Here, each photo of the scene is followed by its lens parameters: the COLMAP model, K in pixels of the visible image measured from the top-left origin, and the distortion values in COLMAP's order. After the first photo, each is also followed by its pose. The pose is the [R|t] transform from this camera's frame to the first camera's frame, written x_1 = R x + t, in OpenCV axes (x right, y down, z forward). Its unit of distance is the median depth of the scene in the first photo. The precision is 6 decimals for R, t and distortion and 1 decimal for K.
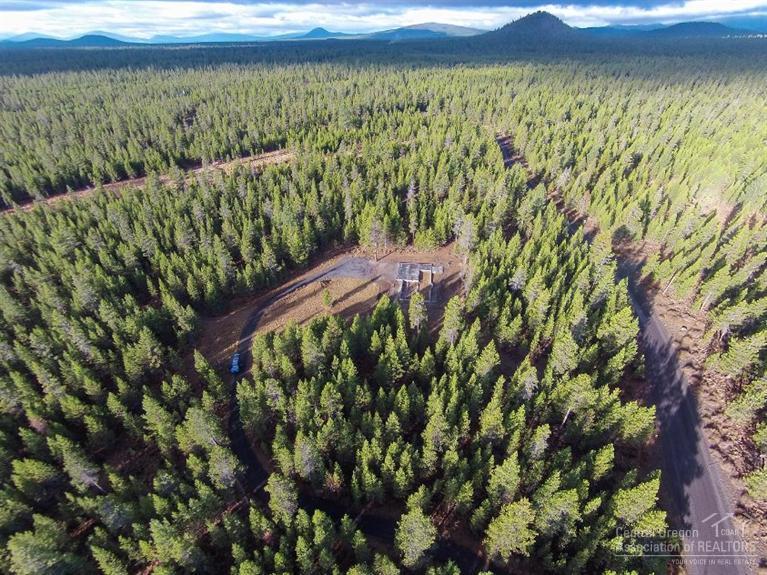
lens RADIAL K [[373.7, 0, 387.0], [0, 373.7, 287.0], [0, 0, 1]] dist [-0.043595, 0.028781]
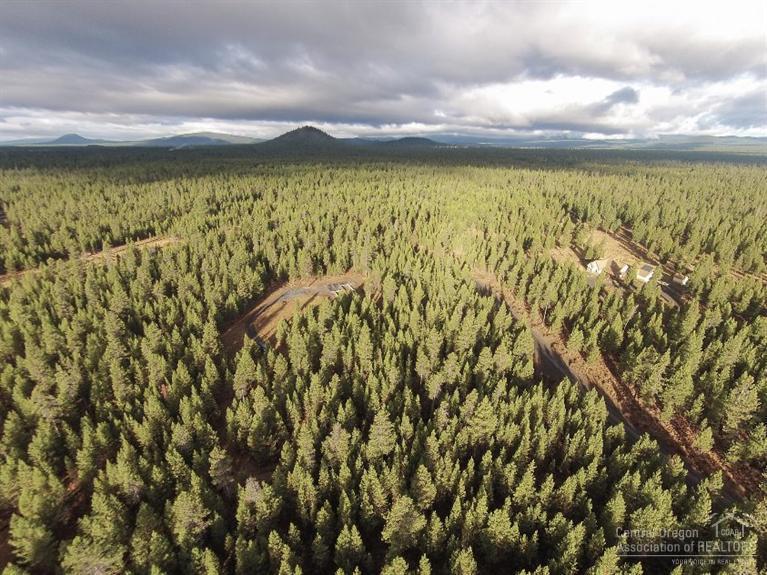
lens RADIAL K [[373.7, 0, 377.7], [0, 373.7, 284.3], [0, 0, 1]] dist [-0.043595, 0.028781]
pose [[0.875564, -0.159114, 0.456147, -0.446055], [0.261395, 0.950084, -0.170332, 0.234554], [-0.406276, 0.268371, 0.873451, -0.350929]]
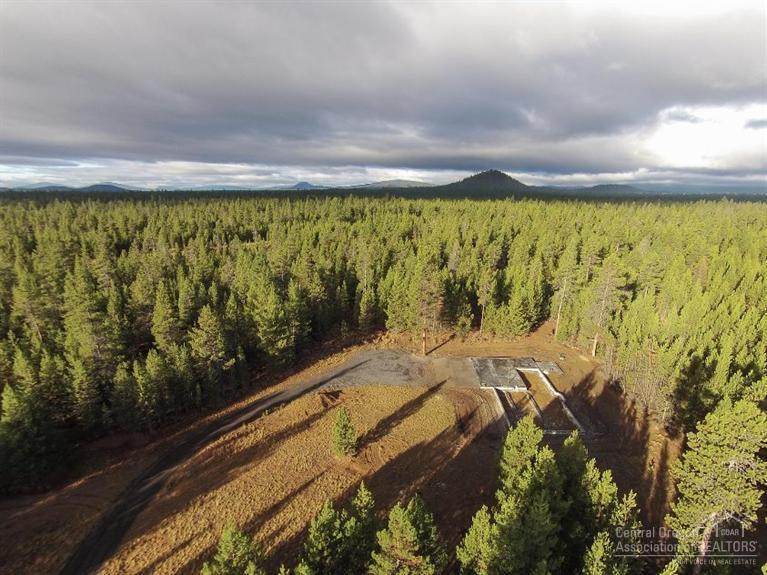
lens RADIAL K [[373.7, 0, 389.0], [0, 373.7, 280.5], [0, 0, 1]] dist [-0.043595, 0.028781]
pose [[0.997537, 0.004952, 0.069973, -0.116068], [0.019760, 0.937274, -0.348032, 0.013306], [-0.067307, 0.348557, 0.934868, 0.479245]]
